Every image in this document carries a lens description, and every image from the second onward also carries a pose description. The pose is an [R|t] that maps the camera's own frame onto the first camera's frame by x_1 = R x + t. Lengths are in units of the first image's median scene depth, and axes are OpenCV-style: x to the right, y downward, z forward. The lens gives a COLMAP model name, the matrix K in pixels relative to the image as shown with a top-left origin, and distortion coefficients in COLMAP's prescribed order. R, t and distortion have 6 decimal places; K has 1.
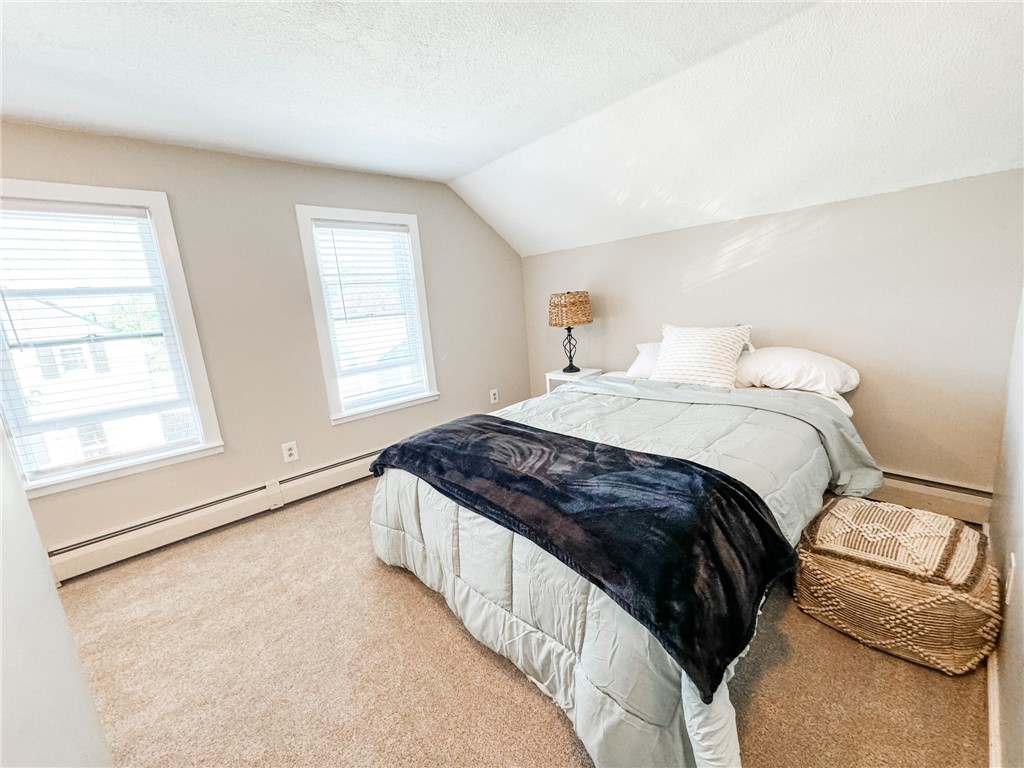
lens RADIAL K [[408.7, 0, 510.9], [0, 408.7, 383.8], [0, 0, 1]] dist [-0.002217, 0.000282]
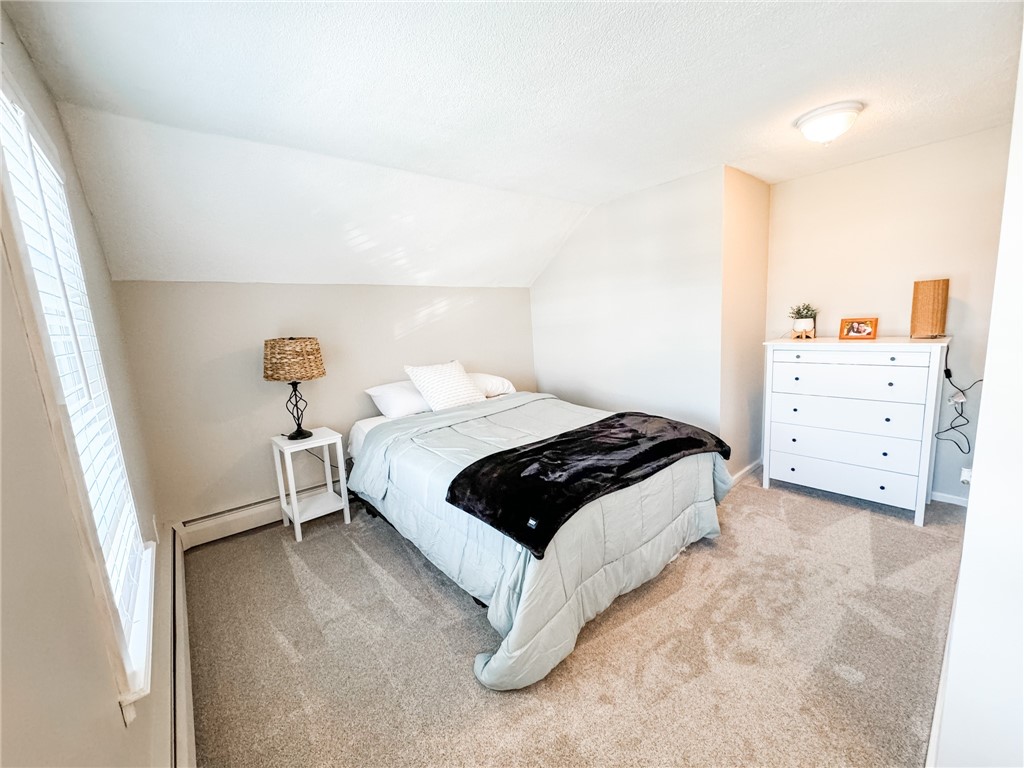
lens RADIAL K [[408.7, 0, 510.9], [0, 408.7, 383.8], [0, 0, 1]] dist [-0.002217, 0.000282]
pose [[0.049780, -0.081000, 0.995470, -0.758552], [0.247740, 0.966558, 0.066259, -0.100988], [-0.967547, 0.243319, 0.068183, 0.669492]]
